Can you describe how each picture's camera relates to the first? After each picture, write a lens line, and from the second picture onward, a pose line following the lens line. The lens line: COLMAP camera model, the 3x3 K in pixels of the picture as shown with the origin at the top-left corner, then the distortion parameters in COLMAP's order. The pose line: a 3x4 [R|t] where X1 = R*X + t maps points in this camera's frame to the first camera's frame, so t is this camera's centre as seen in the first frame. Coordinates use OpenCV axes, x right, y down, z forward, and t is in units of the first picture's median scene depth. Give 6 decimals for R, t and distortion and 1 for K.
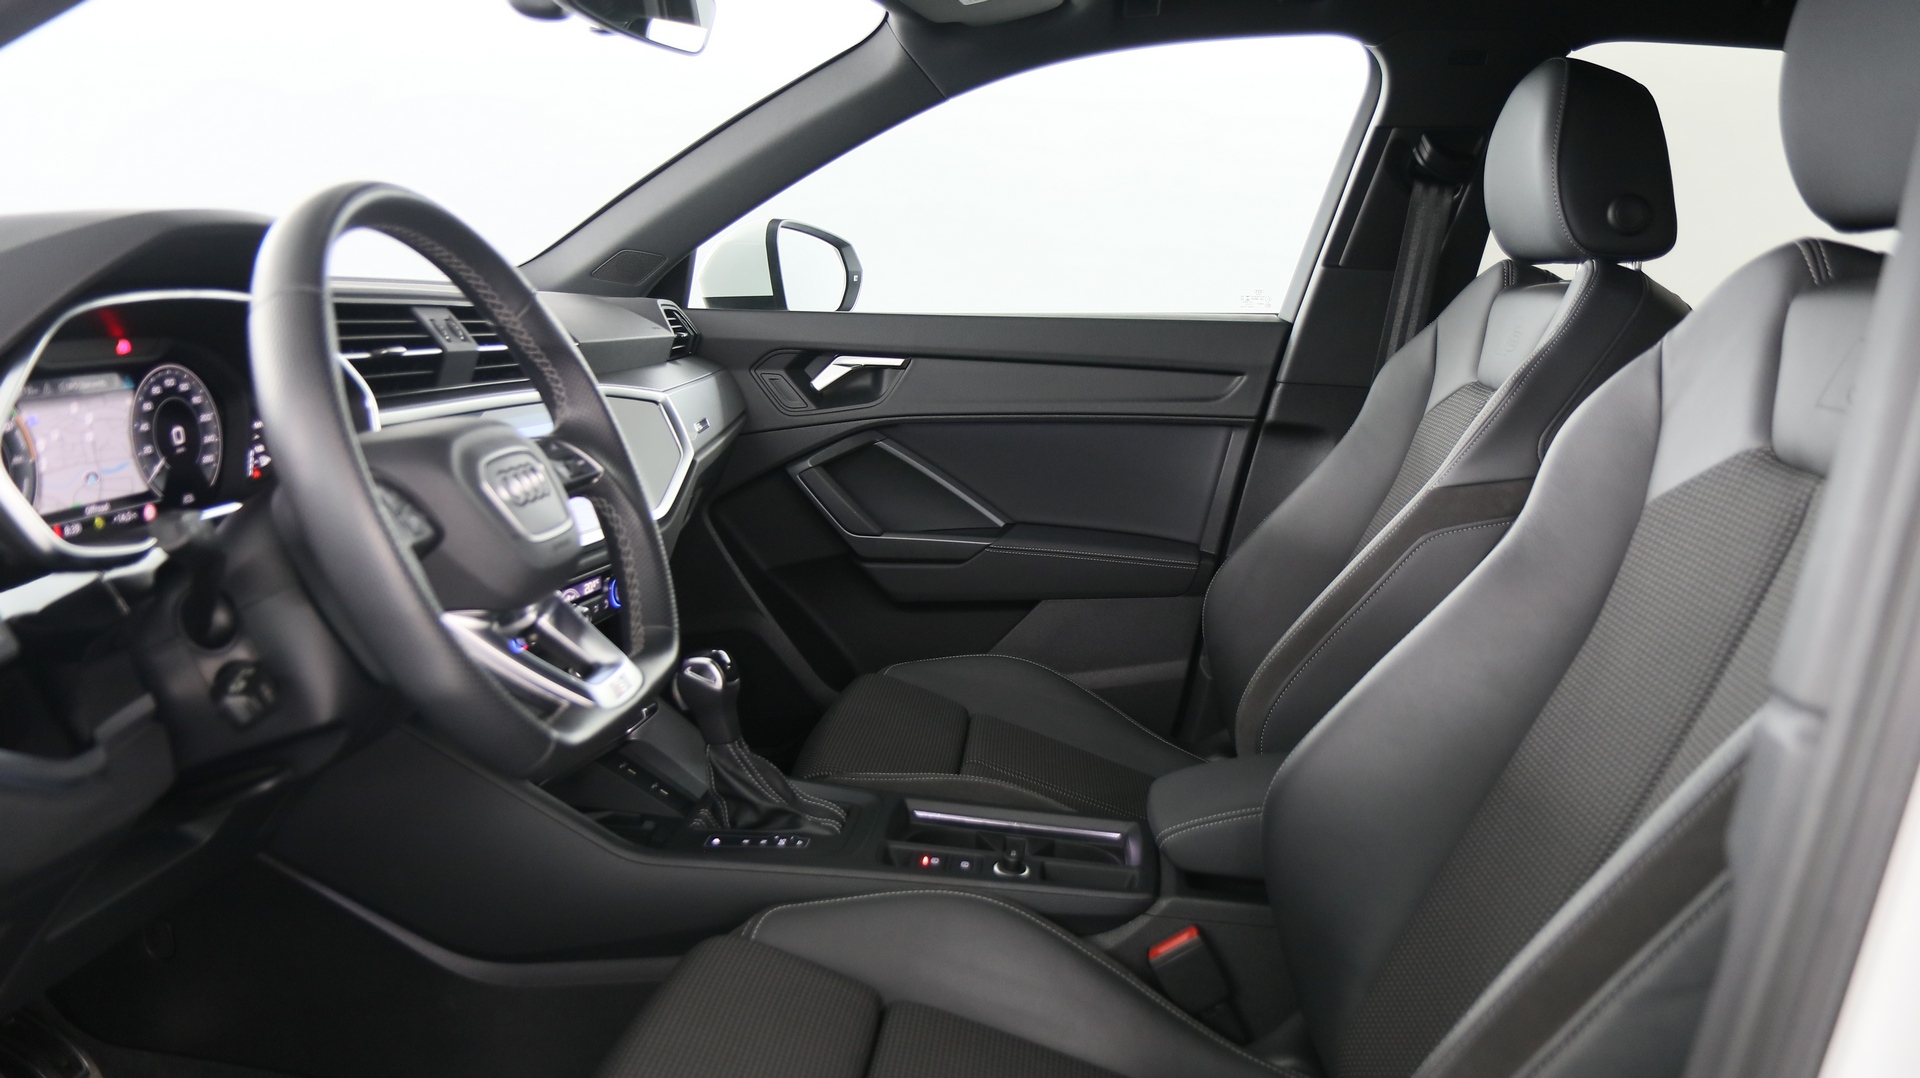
lens RADIAL K [[1474.1, 0, 961.3], [0, 1474.1, 540.7], [0, 0, 1]] dist [-0.018774, 0.011763]
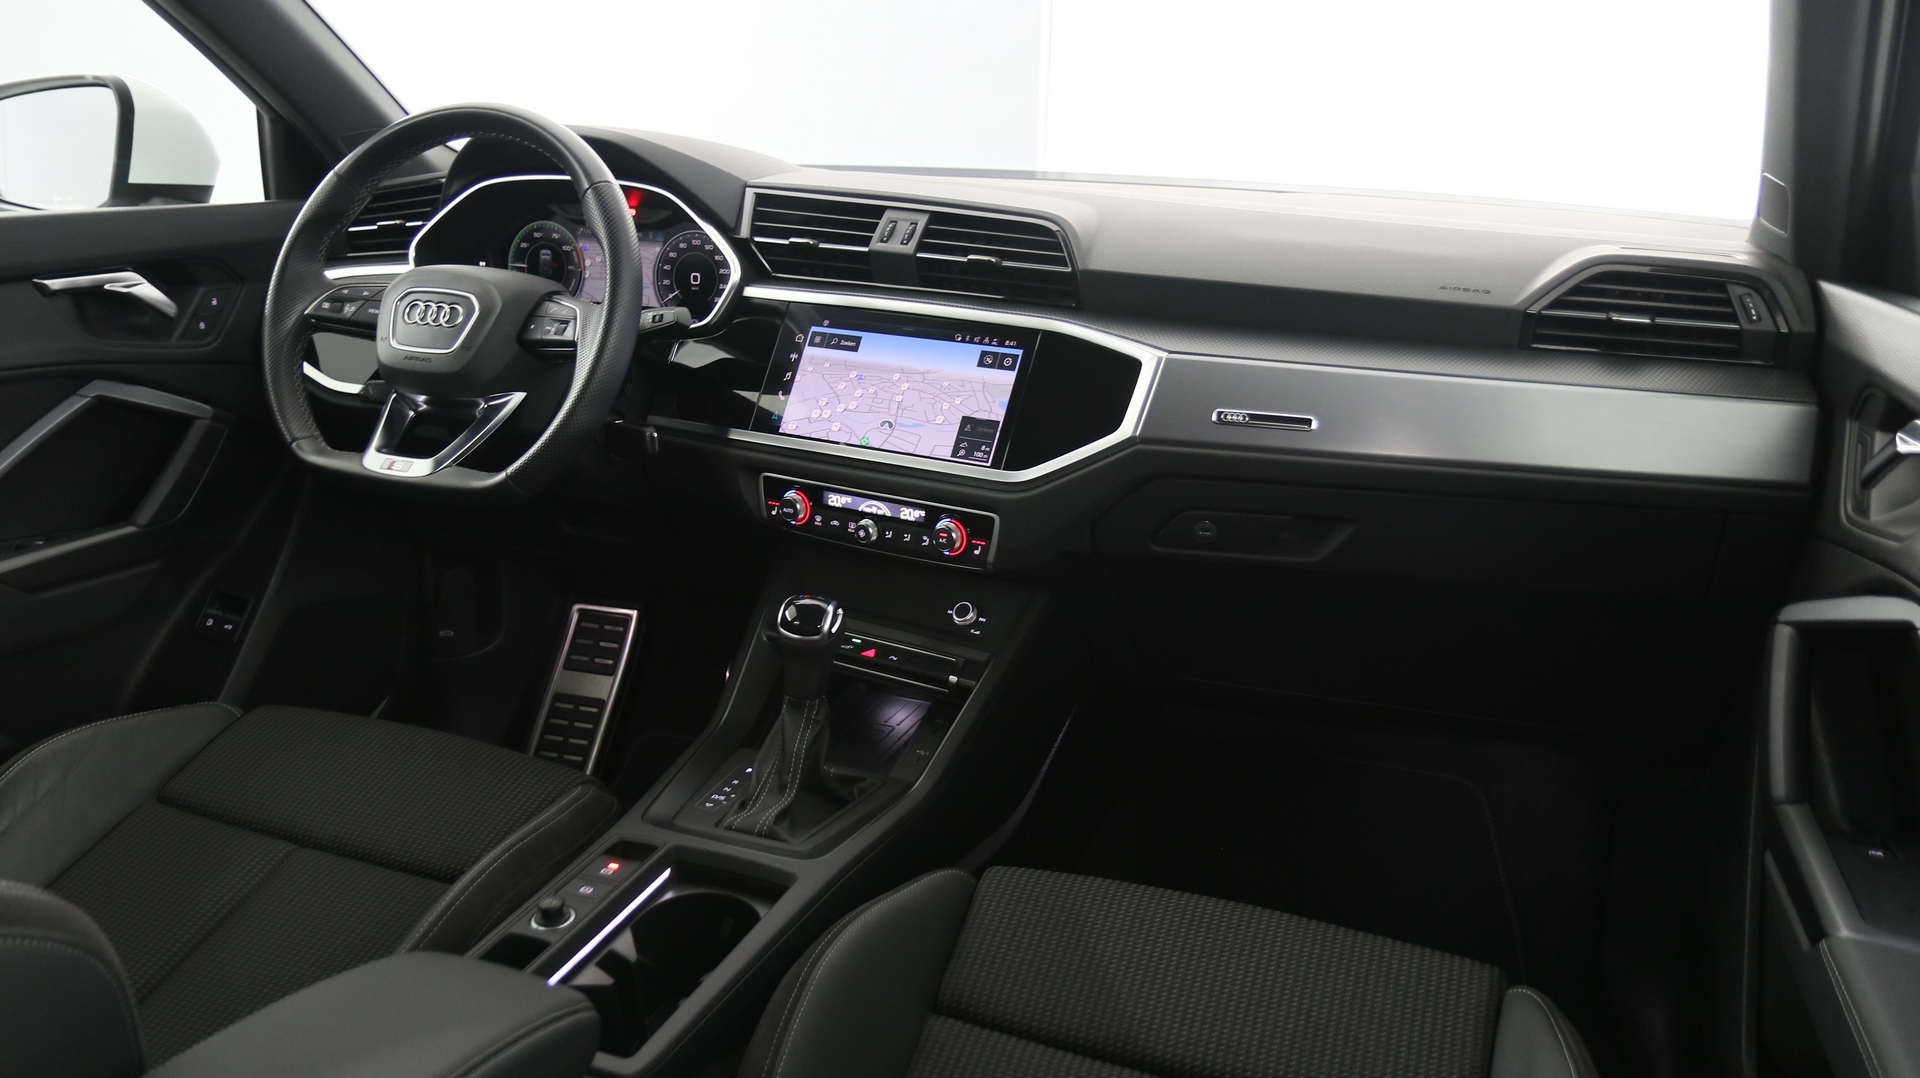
lens RADIAL K [[1474.1, 0, 949.3], [0, 1474.1, 555.9], [0, 0, 1]] dist [-0.018774, 0.011763]
pose [[-0.287614, 0.248932, -0.924830, 0.651867], [-0.201716, 0.928227, 0.312578, -0.254793], [0.936263, 0.276455, -0.216758, 1.271742]]
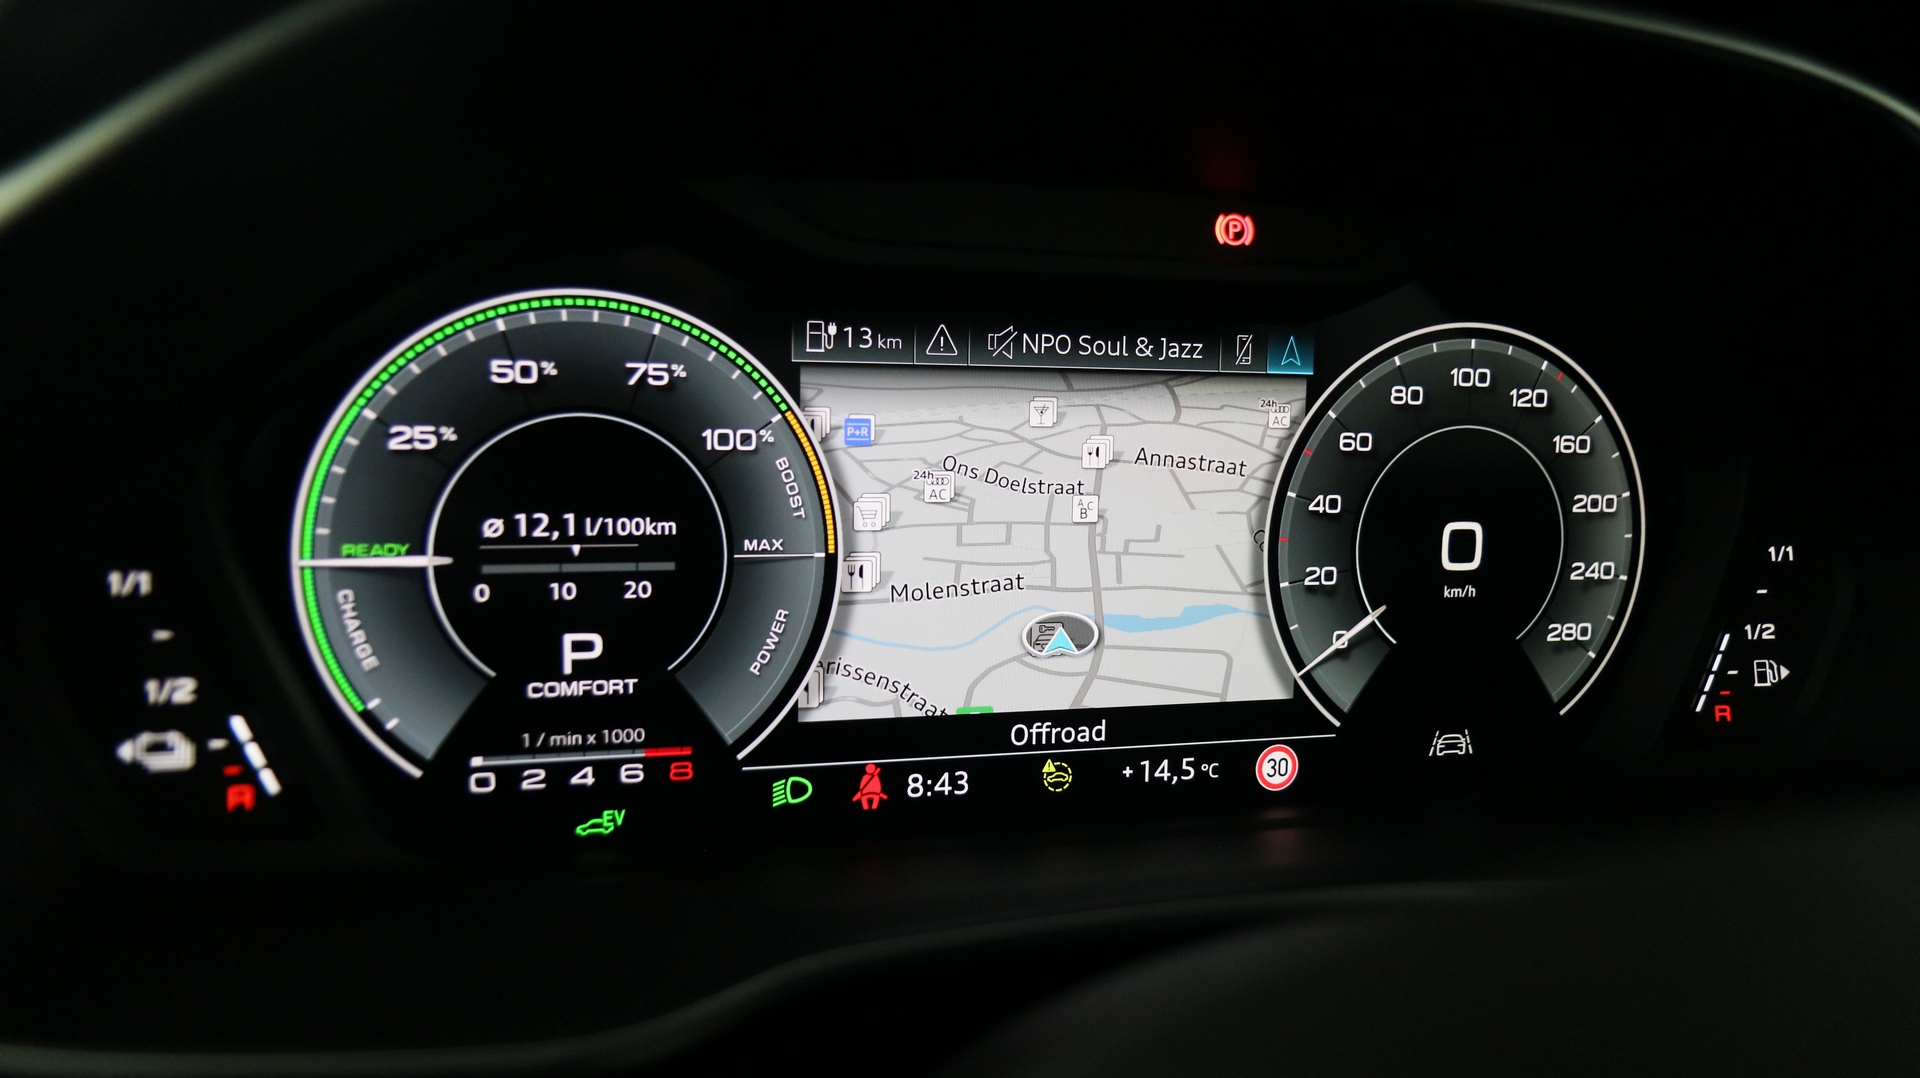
lens RADIAL K [[1474.1, 0, 958.6], [0, 1474.1, 496.1], [0, 0, 1]] dist [-0.018774, 0.011763]
pose [[0.371797, 0.154505, -0.915366, -0.221289], [-0.202574, 0.975792, 0.082424, -0.066723], [0.905942, 0.154785, 0.394095, 0.600525]]
